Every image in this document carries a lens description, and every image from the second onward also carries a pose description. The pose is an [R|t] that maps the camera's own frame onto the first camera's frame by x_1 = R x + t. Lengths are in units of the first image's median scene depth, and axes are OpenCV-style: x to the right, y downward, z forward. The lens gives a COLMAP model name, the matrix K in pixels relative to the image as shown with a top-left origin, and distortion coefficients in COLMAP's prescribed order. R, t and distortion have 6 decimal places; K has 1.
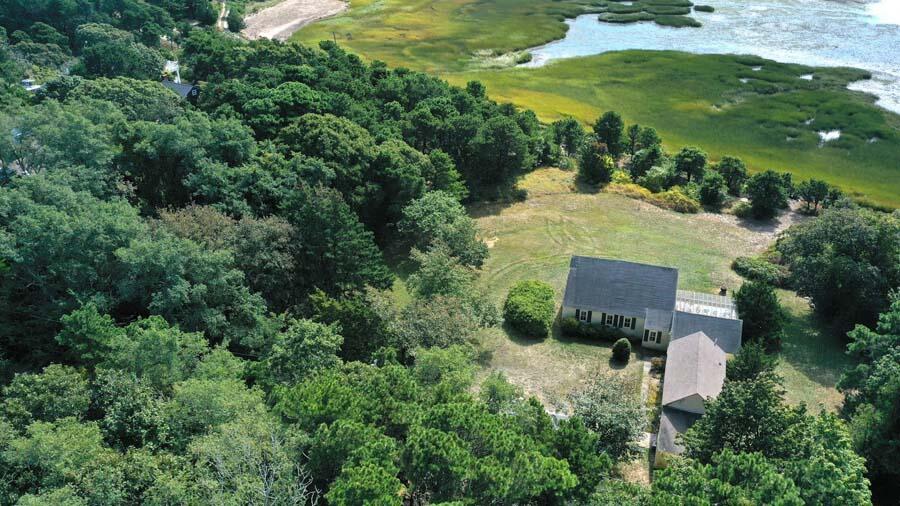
lens RADIAL K [[709.8, 0, 447.1], [0, 709.8, 254.9], [0, 0, 1]] dist [-0.000345, 0.006031]
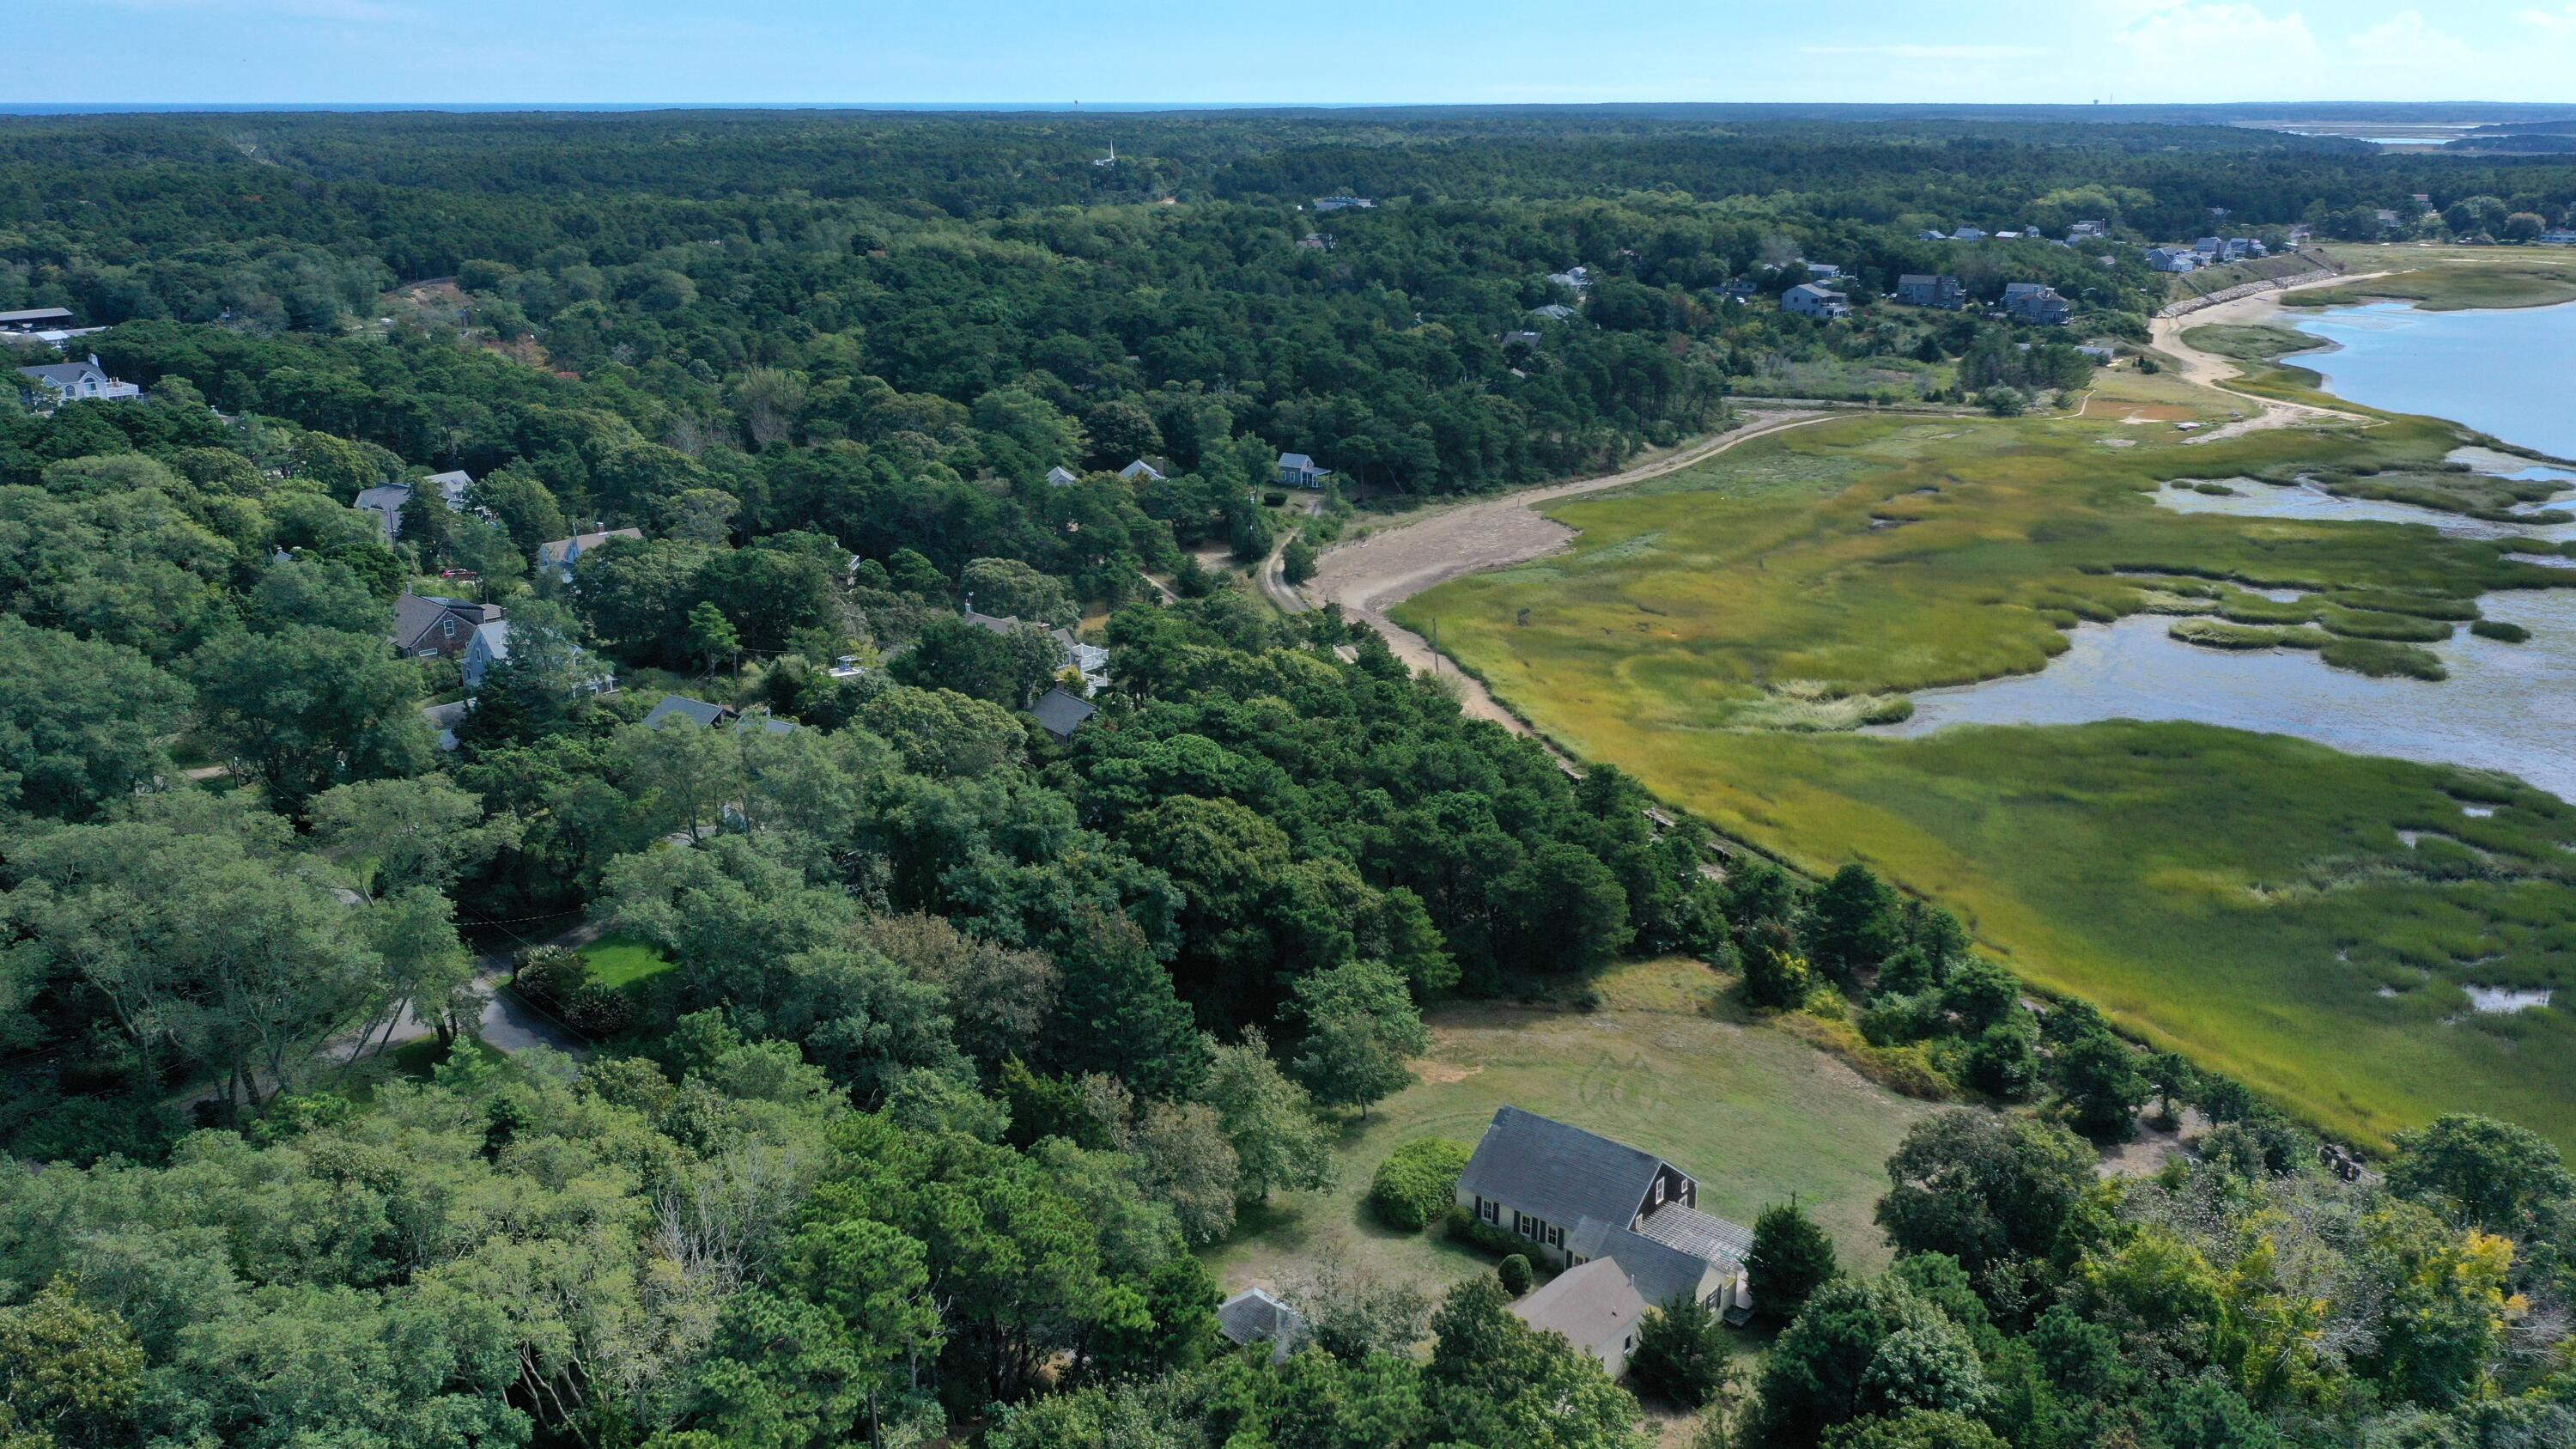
lens RADIAL K [[2045.3, 0, 1281.6], [0, 2045.3, 718.2], [0, 0, 1]] dist [-0.002426, -0.000068]
pose [[0.923755, 0.118118, -0.364315, 0.395776], [-0.191795, 0.966049, -0.173101, 0.013541], [0.331499, 0.229777, 0.915047, -0.432582]]
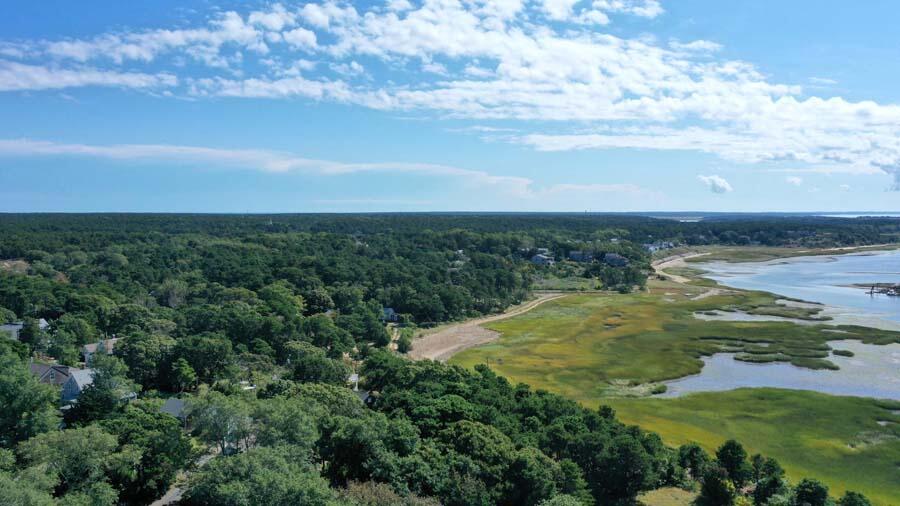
lens RADIAL K [[714.5, 0, 447.7], [0, 714.5, 250.8], [0, 0, 1]] dist [-0.002426, -0.000068]
pose [[0.978313, 0.019549, -0.206207, 0.025213], [-0.107919, 0.897844, -0.426883, 0.058567], [0.176797, 0.439879, 0.880483, -0.193407]]
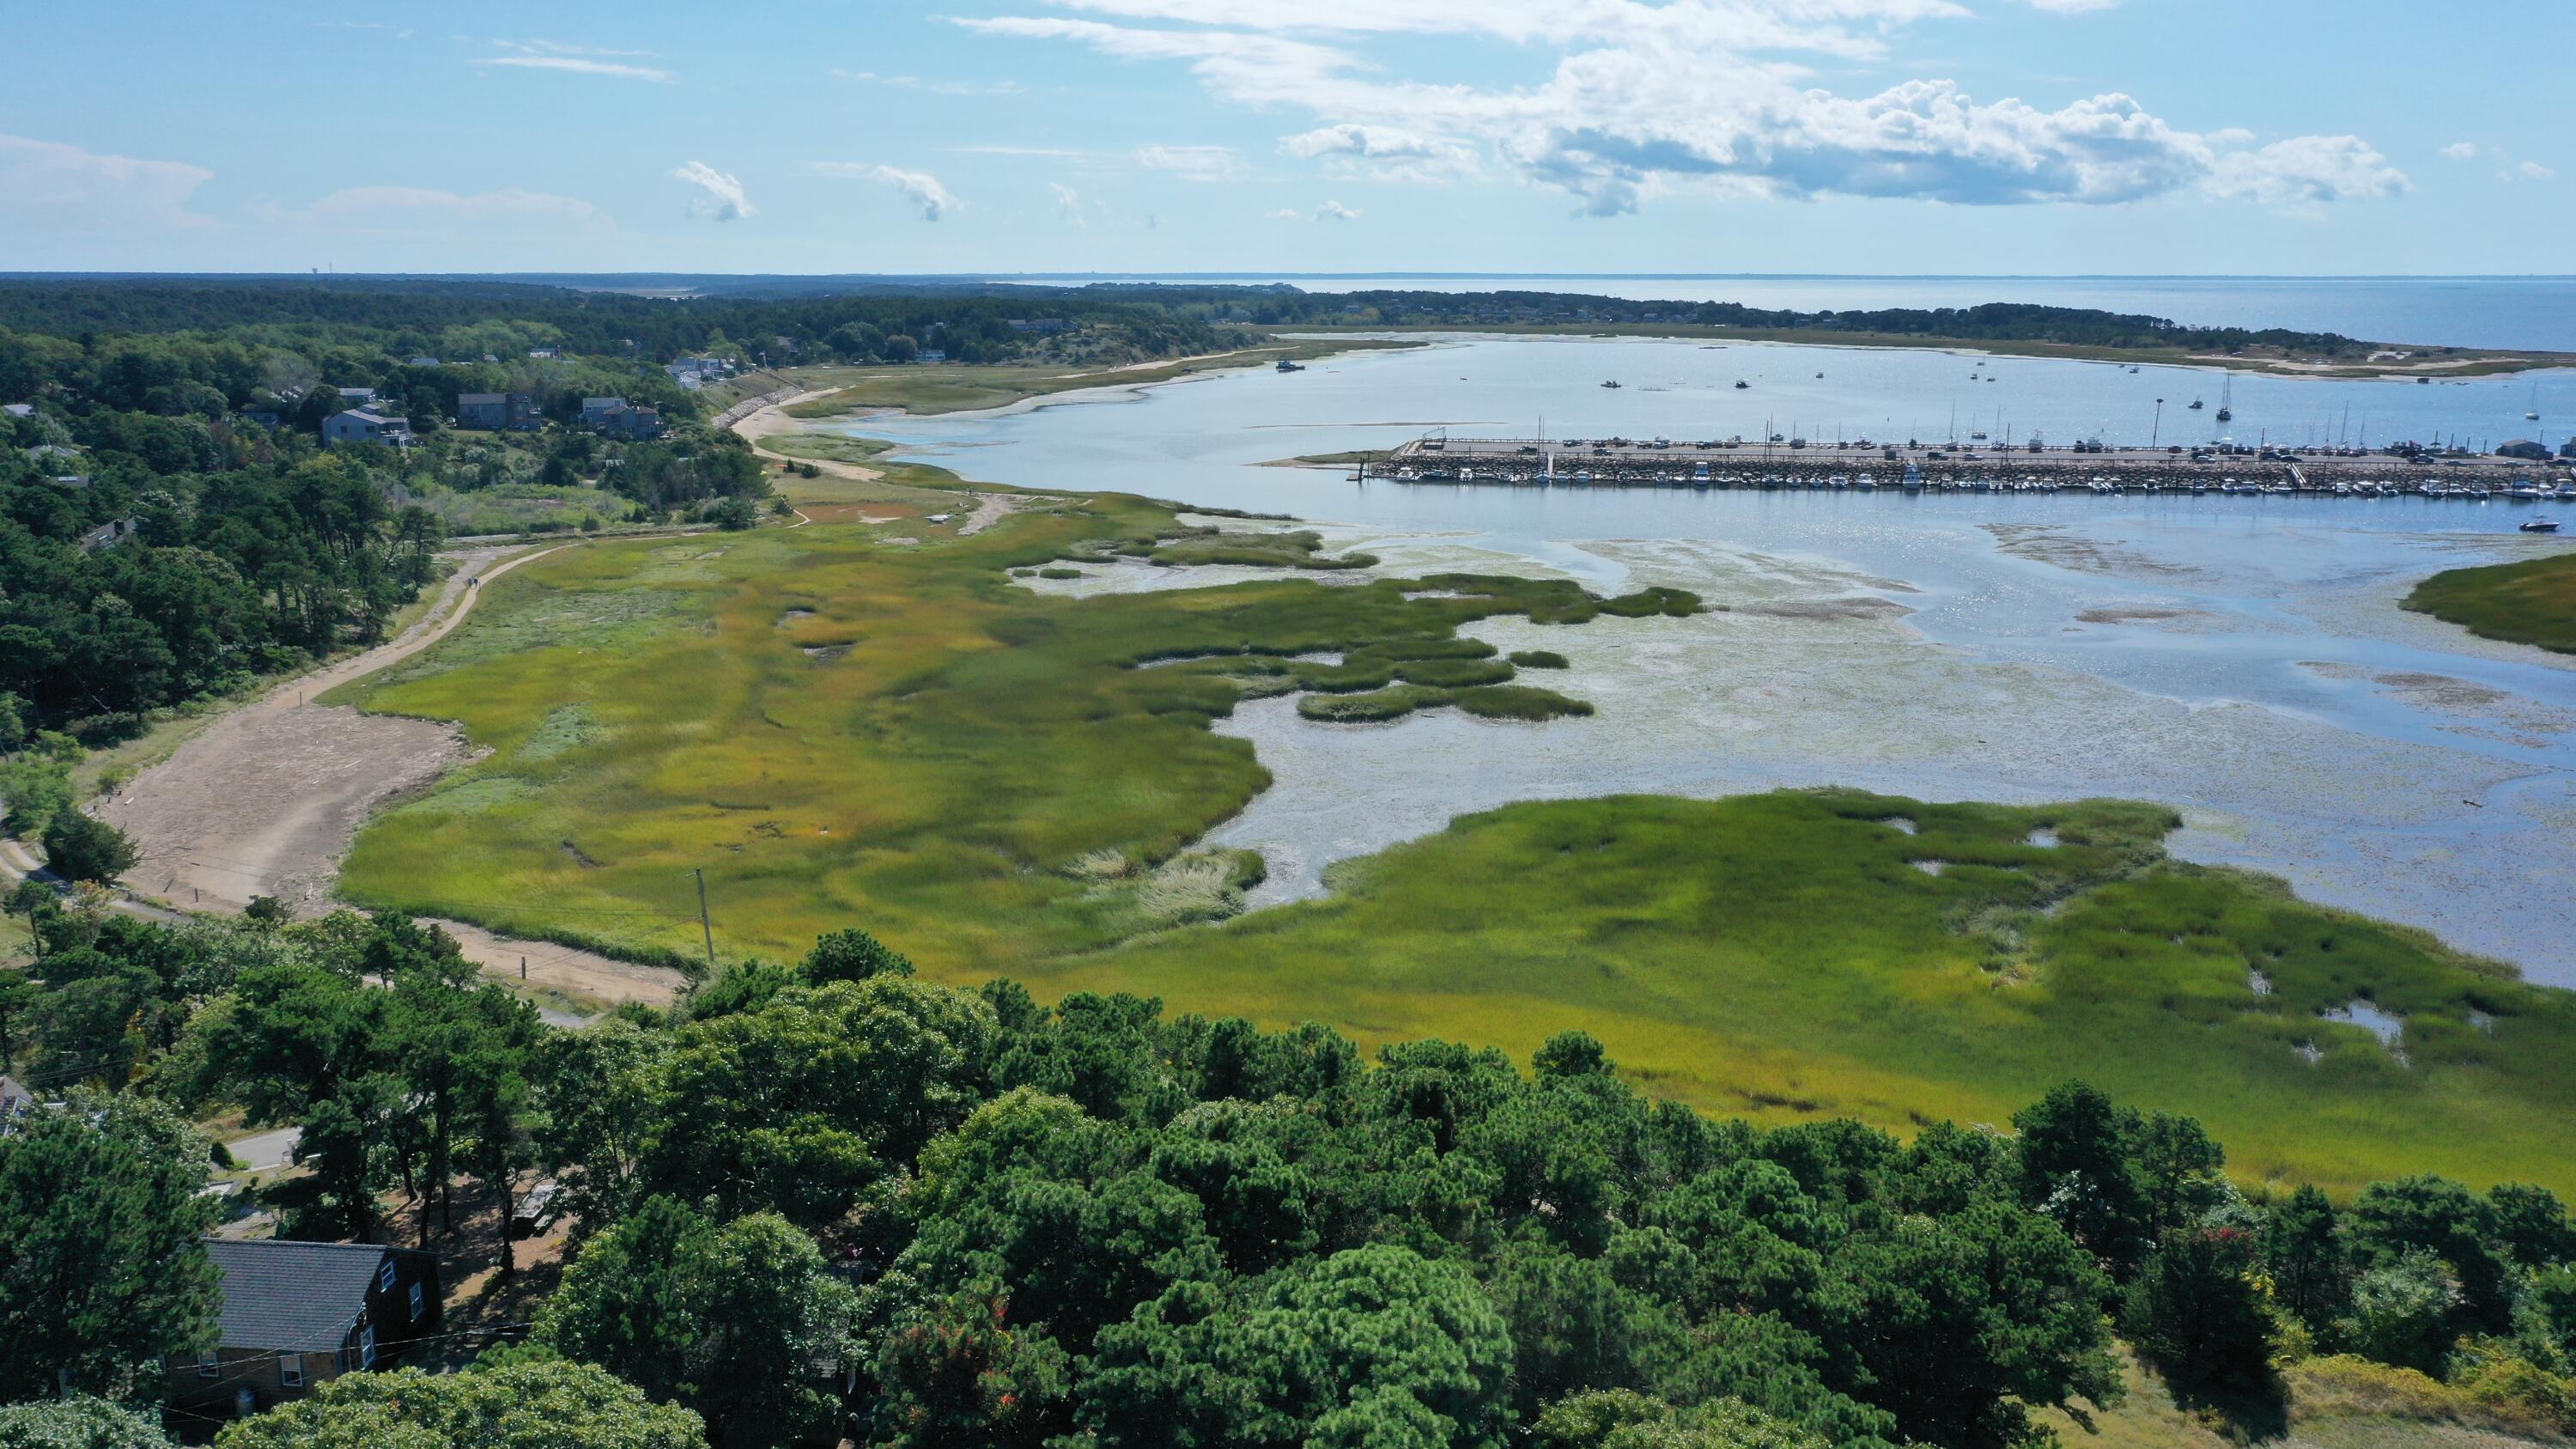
lens RADIAL K [[2031.8, 0, 1279.7], [0, 2031.8, 729.8], [0, 0, 1]] dist [-0.000345, 0.006031]
pose [[0.909015, -0.082755, 0.408464, -0.414157], [0.196263, 0.949610, -0.244380, -0.213540], [-0.367658, 0.302312, 0.879452, 0.387117]]
